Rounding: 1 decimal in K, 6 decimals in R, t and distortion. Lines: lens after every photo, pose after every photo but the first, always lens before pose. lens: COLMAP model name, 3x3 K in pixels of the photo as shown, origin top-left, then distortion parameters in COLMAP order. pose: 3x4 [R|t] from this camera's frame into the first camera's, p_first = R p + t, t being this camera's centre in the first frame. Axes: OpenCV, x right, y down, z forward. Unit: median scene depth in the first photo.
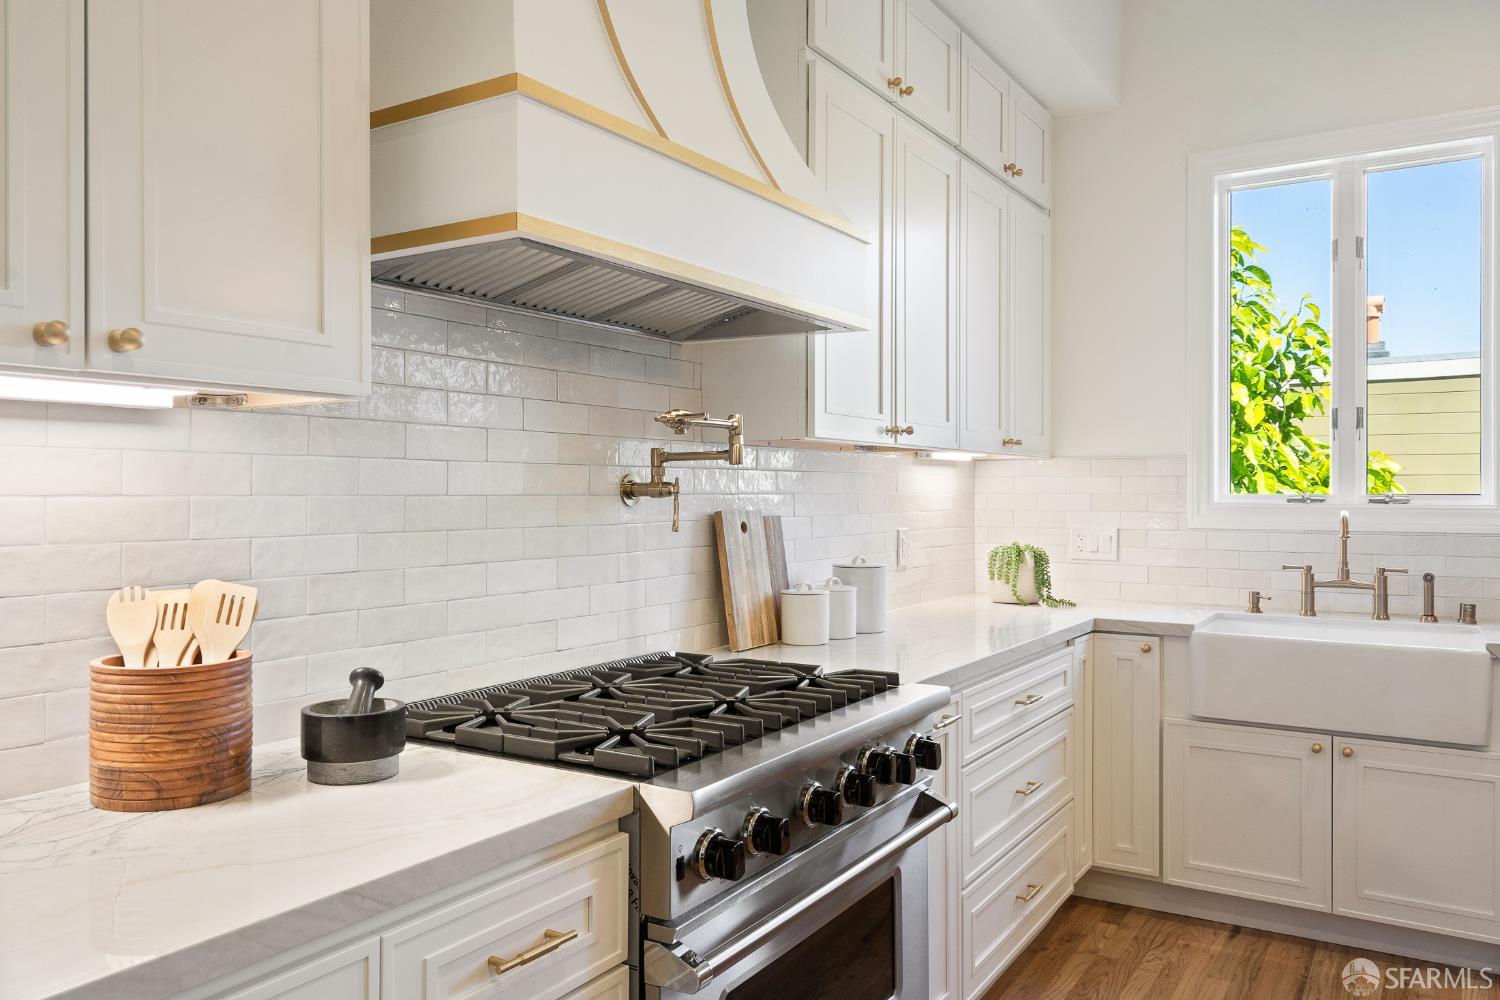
lens RADIAL K [[1115.3, 0, 741.9], [0, 1115.3, 496.7], [0, 0, 1]] dist [0.009873, -0.002583]
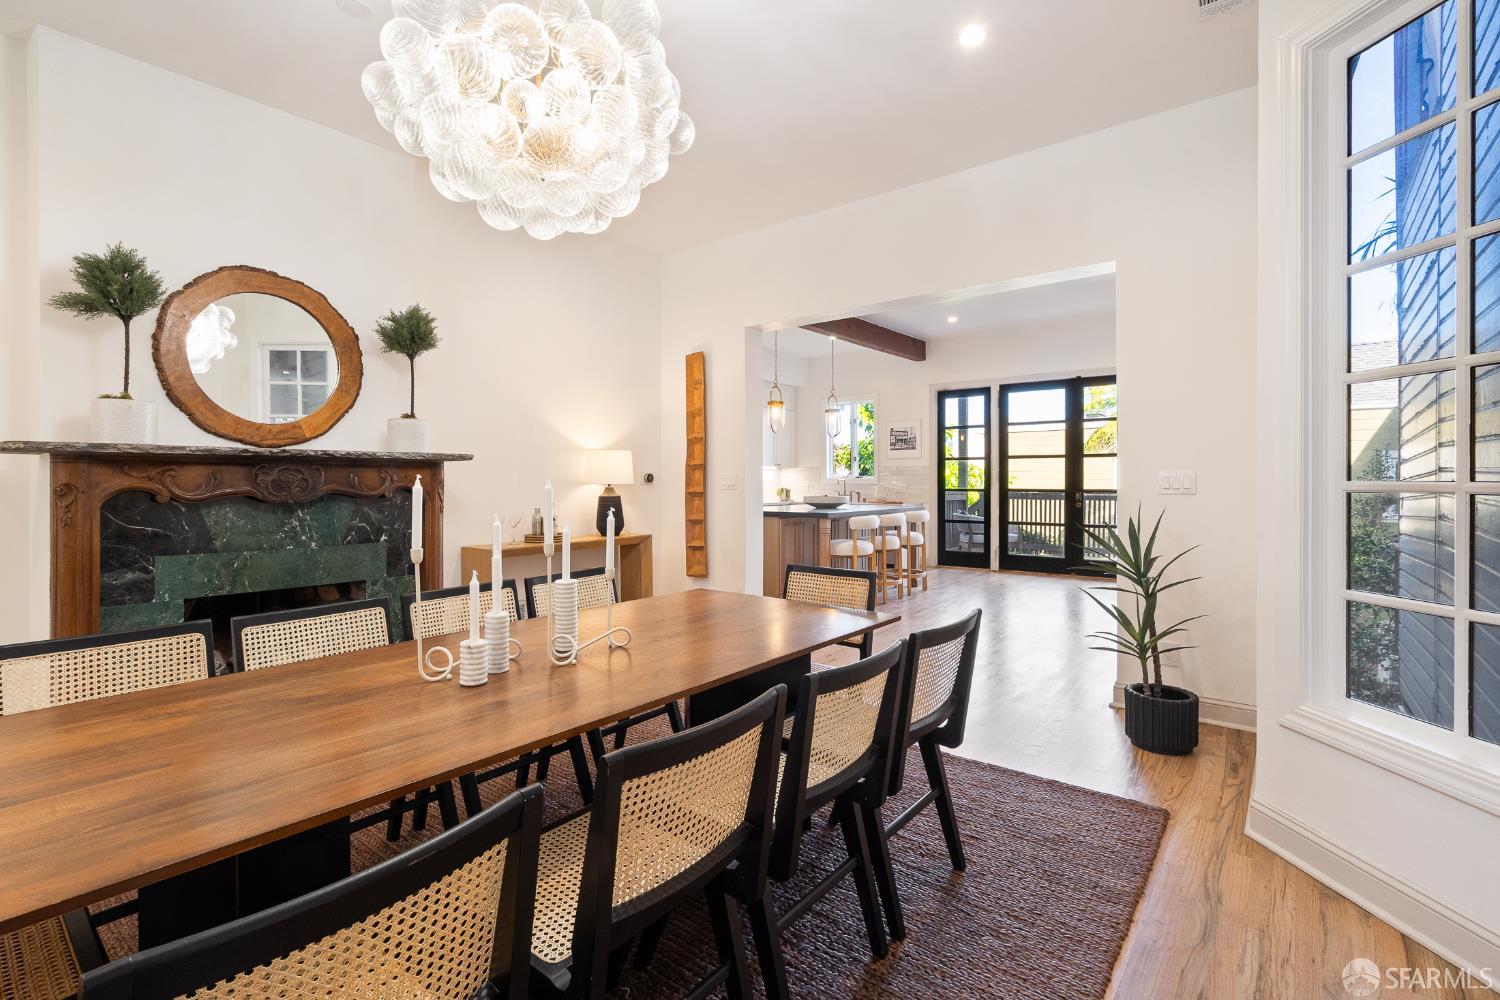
lens RADIAL K [[694.0, 0, 747.9], [0, 694.0, 489.9], [0, 0, 1]] dist [-0.001864, 0.000281]
pose [[0.993641, -0.001694, -0.112579, 0.572768], [0.002236, 0.999987, 0.004687, 0.051320], [0.112570, -0.004908, 0.993632, -2.389418]]
